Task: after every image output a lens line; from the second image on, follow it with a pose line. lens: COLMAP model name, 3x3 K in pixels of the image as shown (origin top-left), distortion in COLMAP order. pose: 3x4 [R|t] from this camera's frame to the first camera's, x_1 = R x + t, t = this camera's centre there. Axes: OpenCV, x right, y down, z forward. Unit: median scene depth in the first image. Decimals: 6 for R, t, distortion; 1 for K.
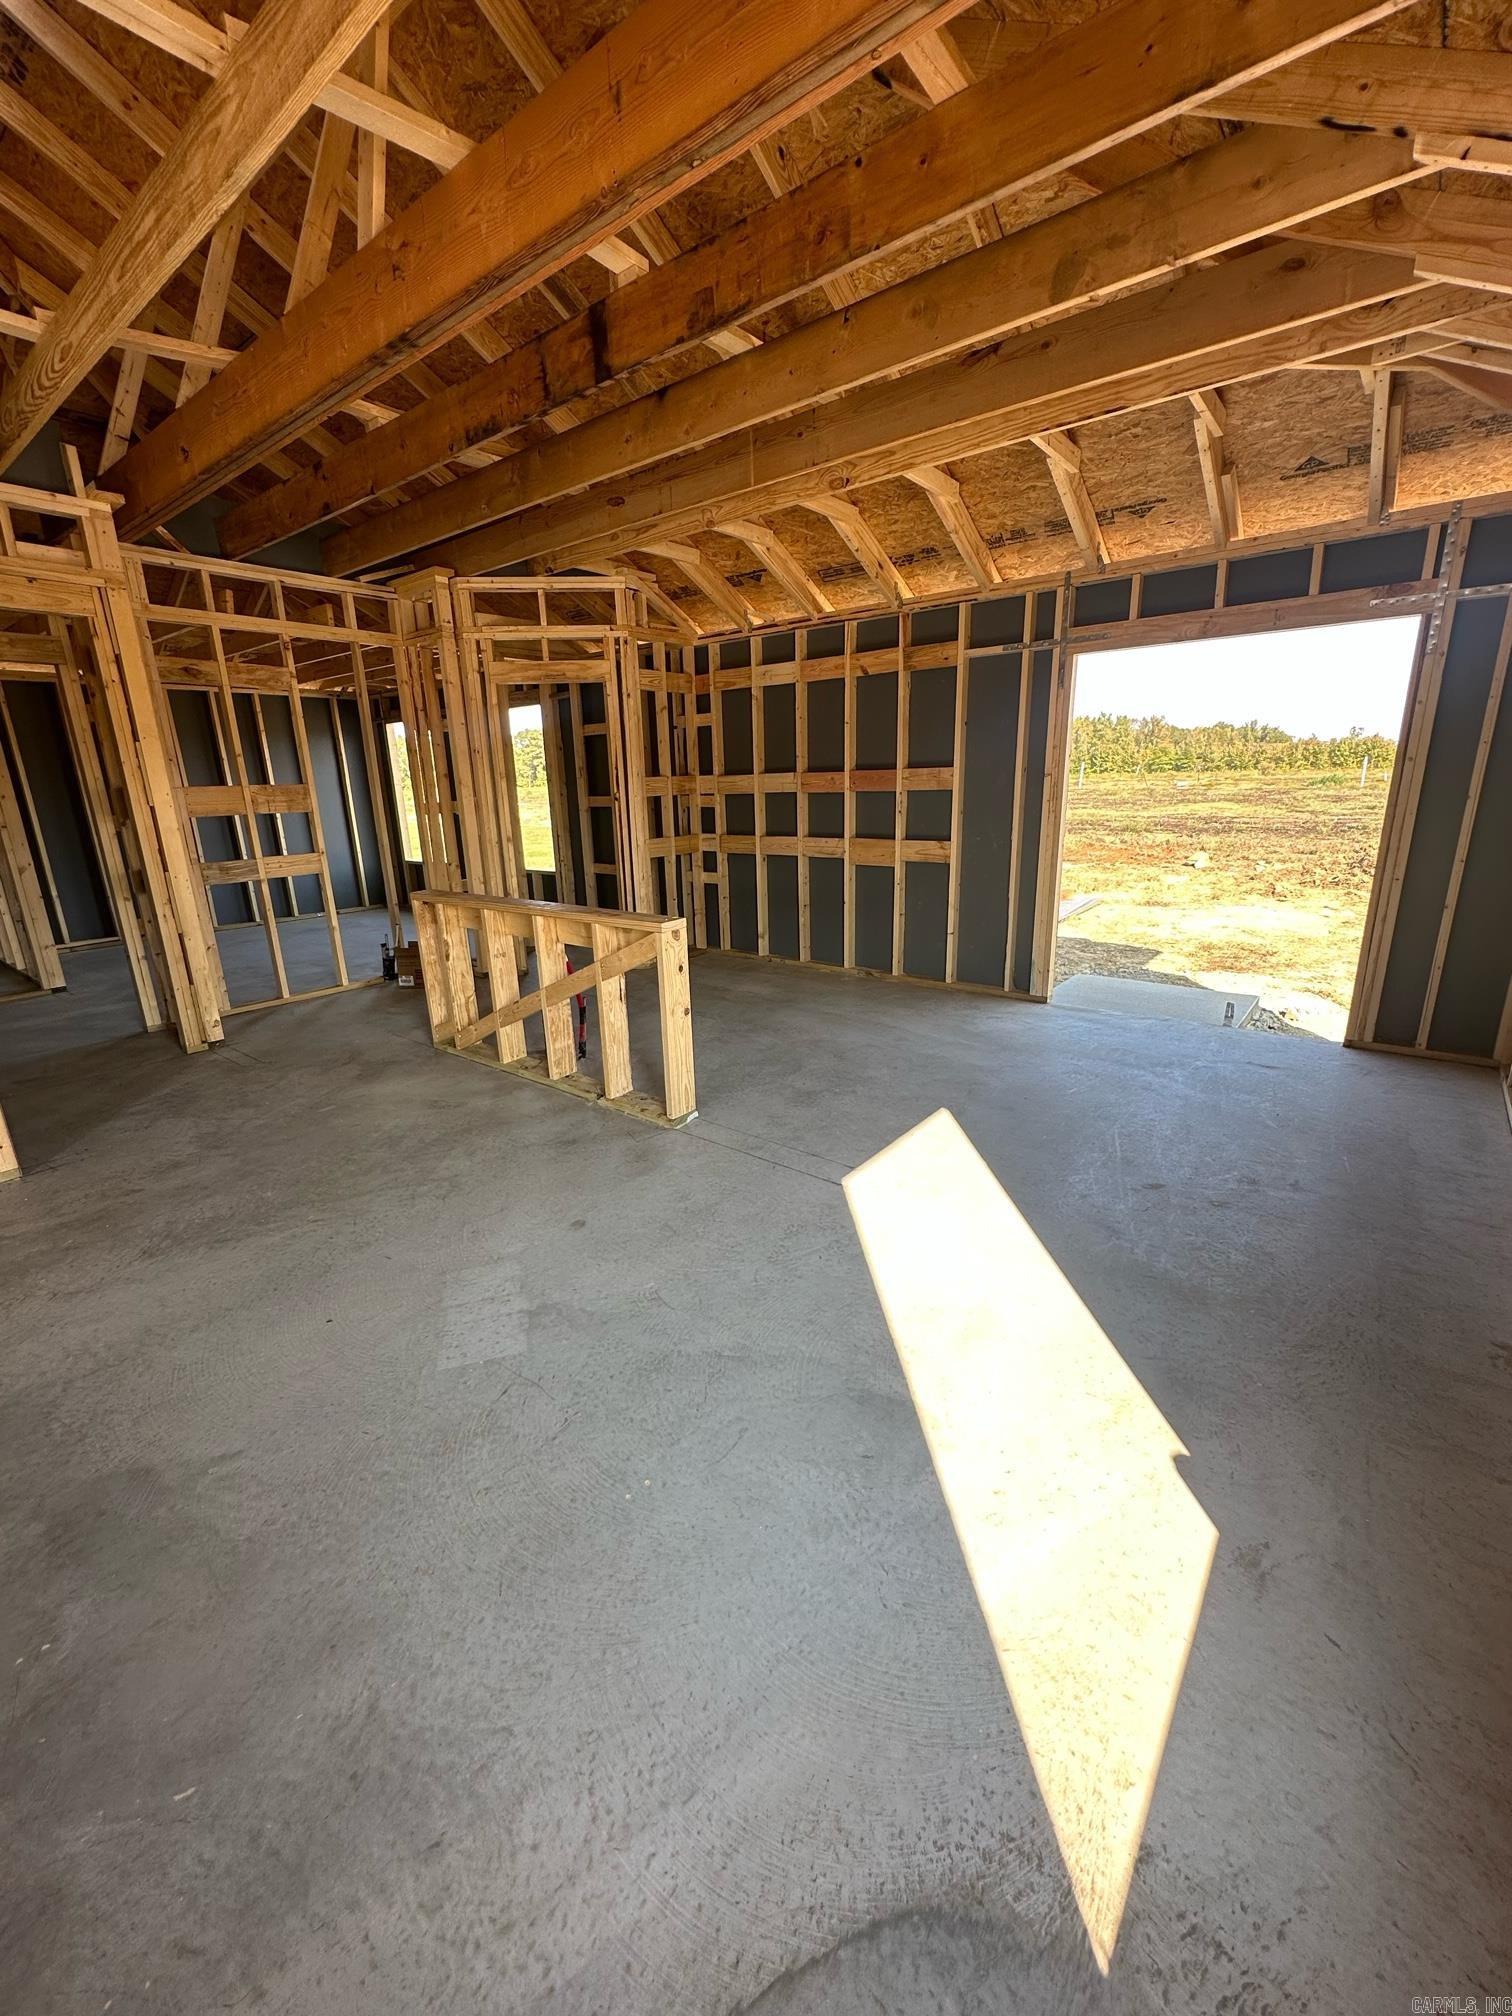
lens RADIAL K [[806.0, 0, 756.0], [0, 806.0, 1008.0], [0, 0, 1]] dist [-0.002138, 0.000156]
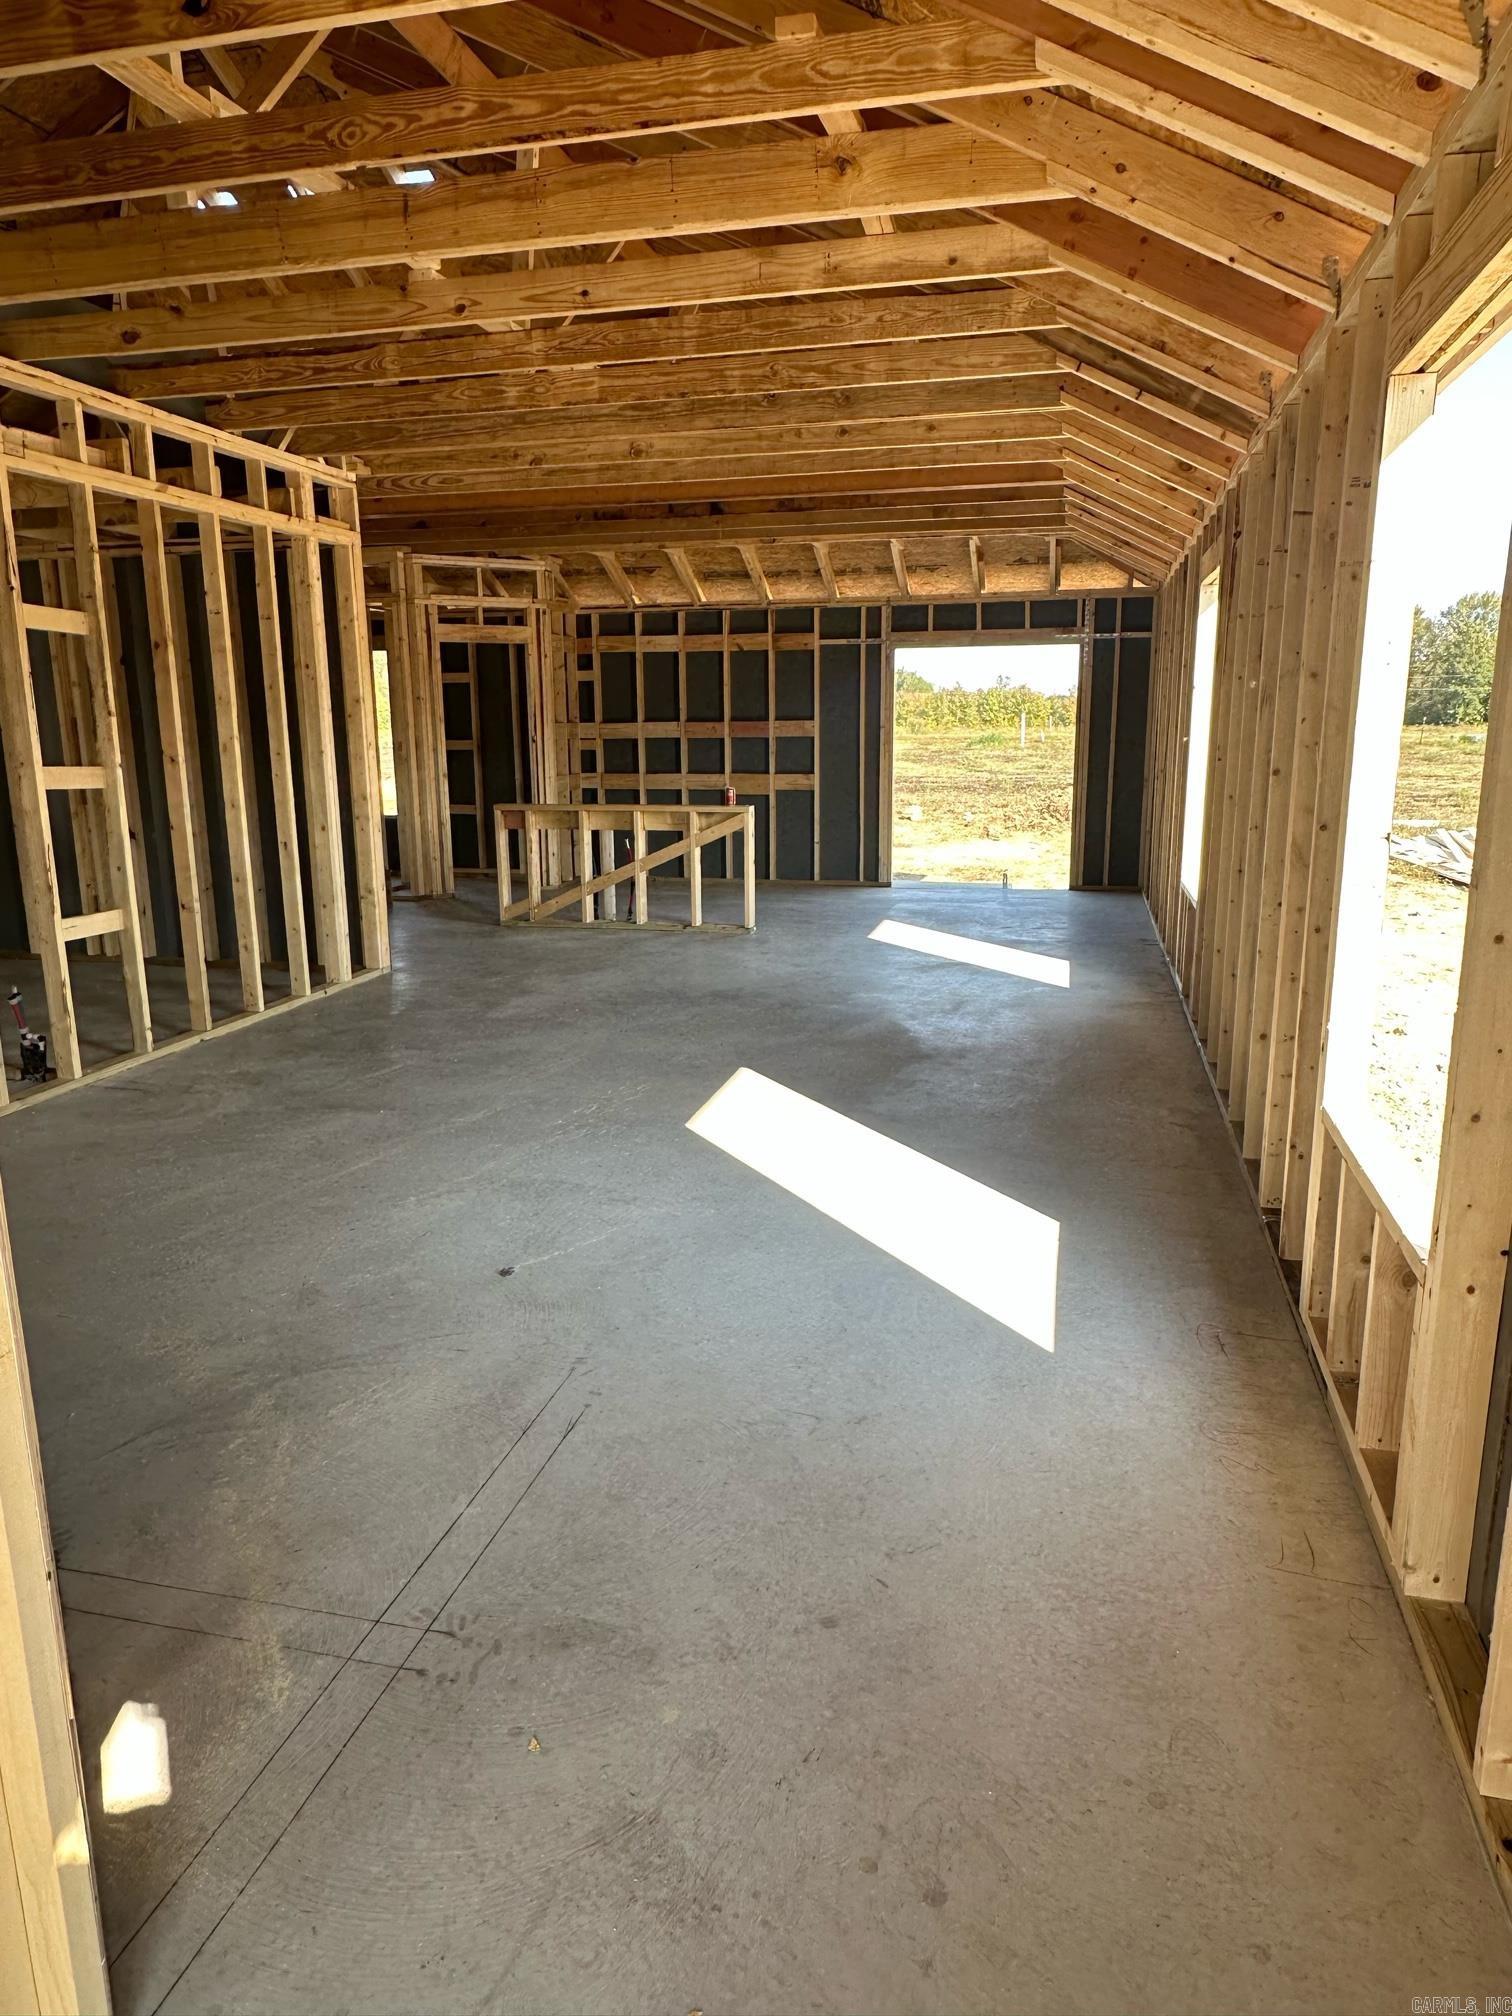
lens RADIAL K [[1297.8, 0, 756.0], [0, 1297.8, 1008.0], [0, 0, 1]] dist [0.002369, -0.000290]
pose [[0.906432, -0.073512, 0.415904, -0.754216], [0.101595, 0.993772, -0.045768, 0.264323], [-0.409950, 0.083739, 0.908256, -0.877488]]
